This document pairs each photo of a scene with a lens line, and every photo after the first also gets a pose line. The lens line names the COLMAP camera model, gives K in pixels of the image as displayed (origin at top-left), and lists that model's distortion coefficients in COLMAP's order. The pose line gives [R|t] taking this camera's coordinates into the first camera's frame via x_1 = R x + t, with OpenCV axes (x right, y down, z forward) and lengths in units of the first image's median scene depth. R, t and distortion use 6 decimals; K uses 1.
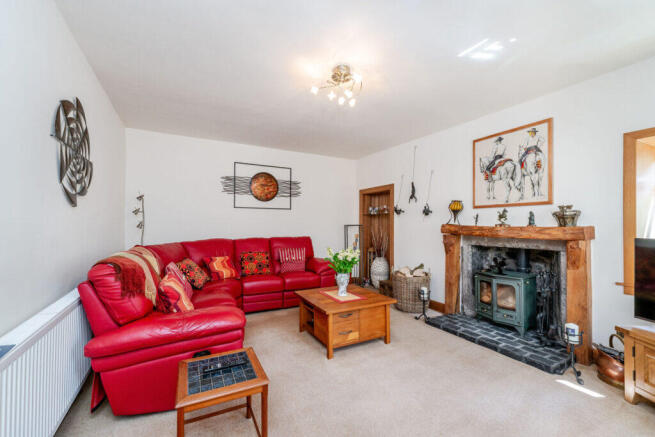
lens RADIAL K [[258.3, 0, 325.9], [0, 258.3, 223.4], [0, 0, 1]] dist [-0.000625, 0.000066]
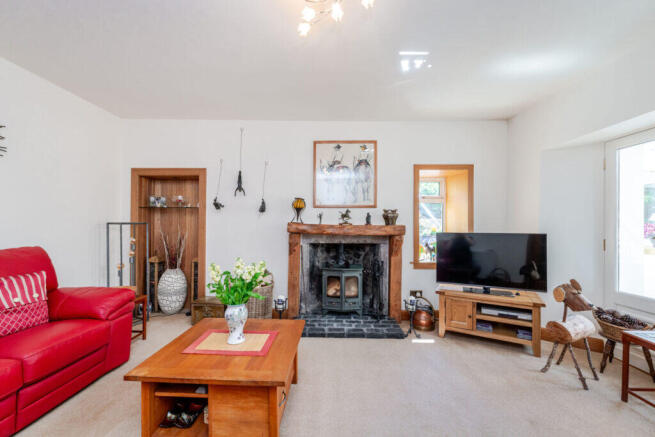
lens RADIAL K [[258.3, 0, 325.9], [0, 258.3, 223.4], [0, 0, 1]] dist [-0.000625, 0.000066]
pose [[0.514236, 0.002080, 0.857646, -0.309291], [-0.008982, 0.999955, 0.002961, 0.002032], [-0.857602, -0.009226, 0.514231, 0.471780]]
